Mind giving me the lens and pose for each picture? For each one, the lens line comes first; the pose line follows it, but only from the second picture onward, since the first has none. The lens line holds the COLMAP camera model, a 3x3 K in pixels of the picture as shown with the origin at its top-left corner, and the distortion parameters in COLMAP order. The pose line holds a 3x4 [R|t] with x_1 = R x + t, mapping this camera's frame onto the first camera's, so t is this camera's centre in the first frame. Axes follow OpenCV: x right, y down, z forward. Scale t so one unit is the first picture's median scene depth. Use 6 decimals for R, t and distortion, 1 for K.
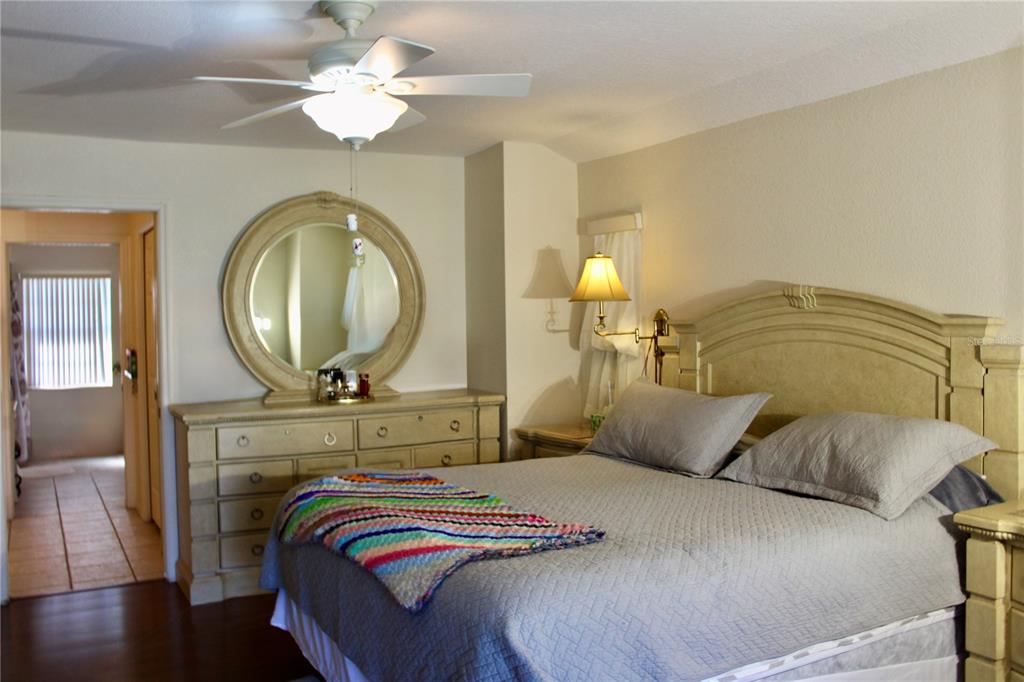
lens RADIAL K [[913.4, 0, 506.5], [0, 913.4, 342.5], [0, 0, 1]] dist [-0.129747, 0.082812]
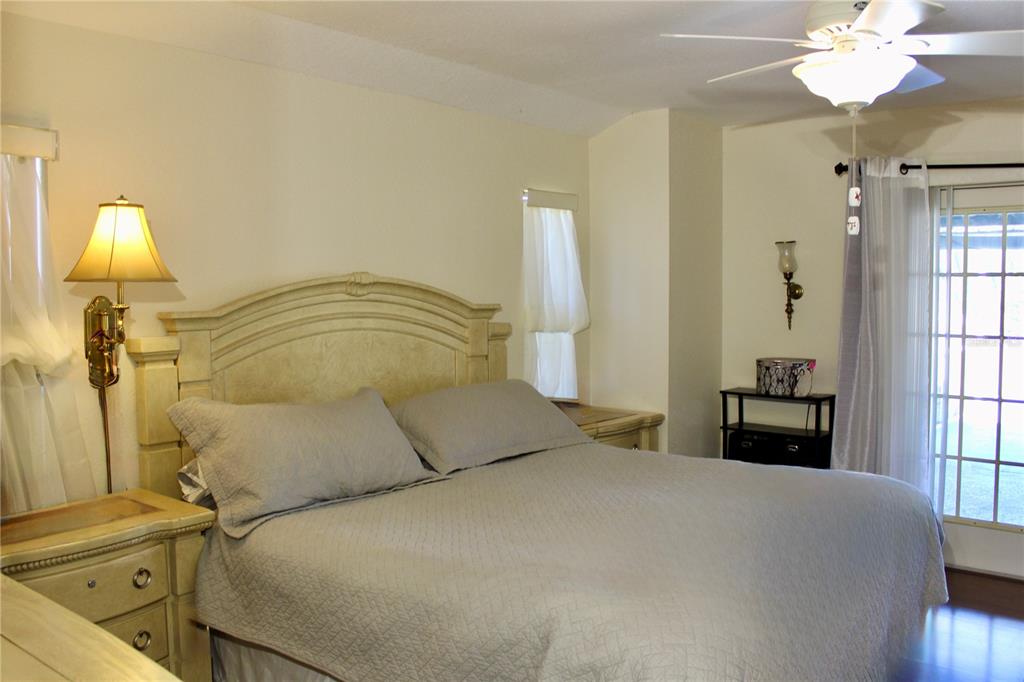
lens RADIAL K [[913.4, 0, 509.1], [0, 913.4, 338.8], [0, 0, 1]] dist [-0.129747, 0.082812]
pose [[-0.368810, -0.040710, 0.928613, -0.531656], [0.031215, 0.997934, 0.056147, -0.034937], [-0.928981, 0.049694, -0.366777, 1.009446]]
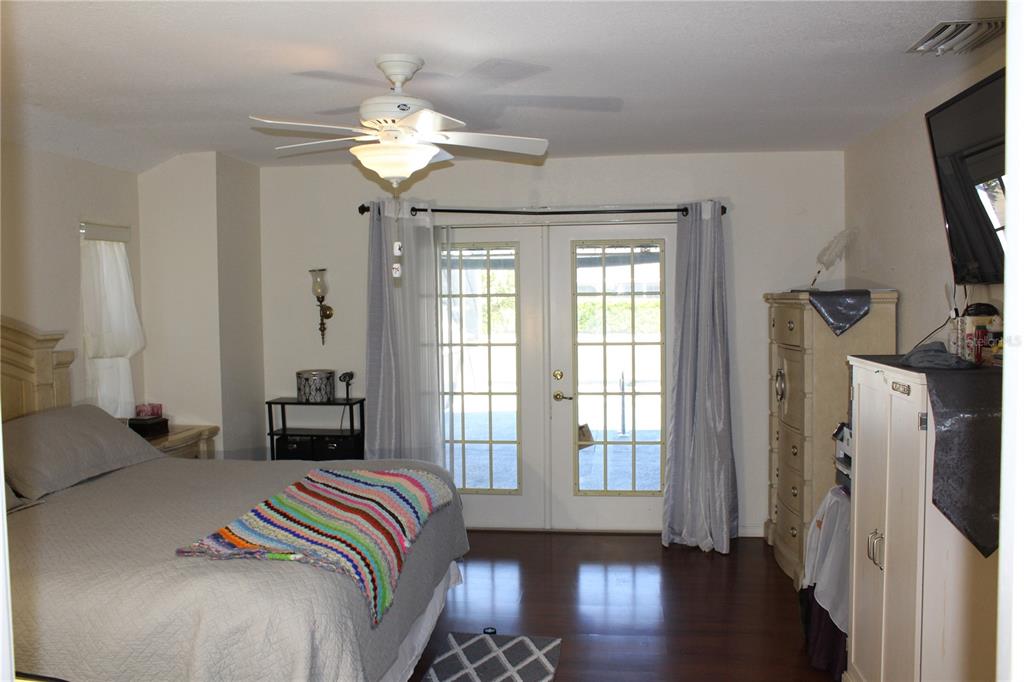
lens RADIAL K [[866.1, 0, 529.3], [0, 866.1, 341.4], [0, 0, 1]] dist [-0.131271, 0.049542]
pose [[-0.812870, -0.009185, 0.582372, -0.587078], [0.038926, 0.996783, 0.070054, -0.053880], [-0.581142, 0.079614, -0.809898, 1.111659]]
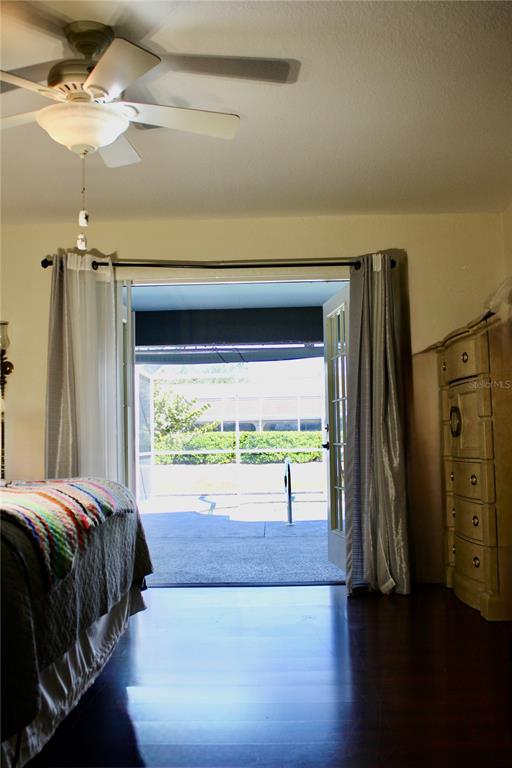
lens RADIAL K [[784.7, 0, 254.1], [0, 784.7, 384.8], [0, 0, 1]] dist [-0.126953, 0.000000]
pose [[-0.854073, 0.057335, 0.516983, -0.515542], [0.041633, 0.998253, -0.041931, 0.074076], [-0.518484, -0.014289, -0.854968, 1.051201]]
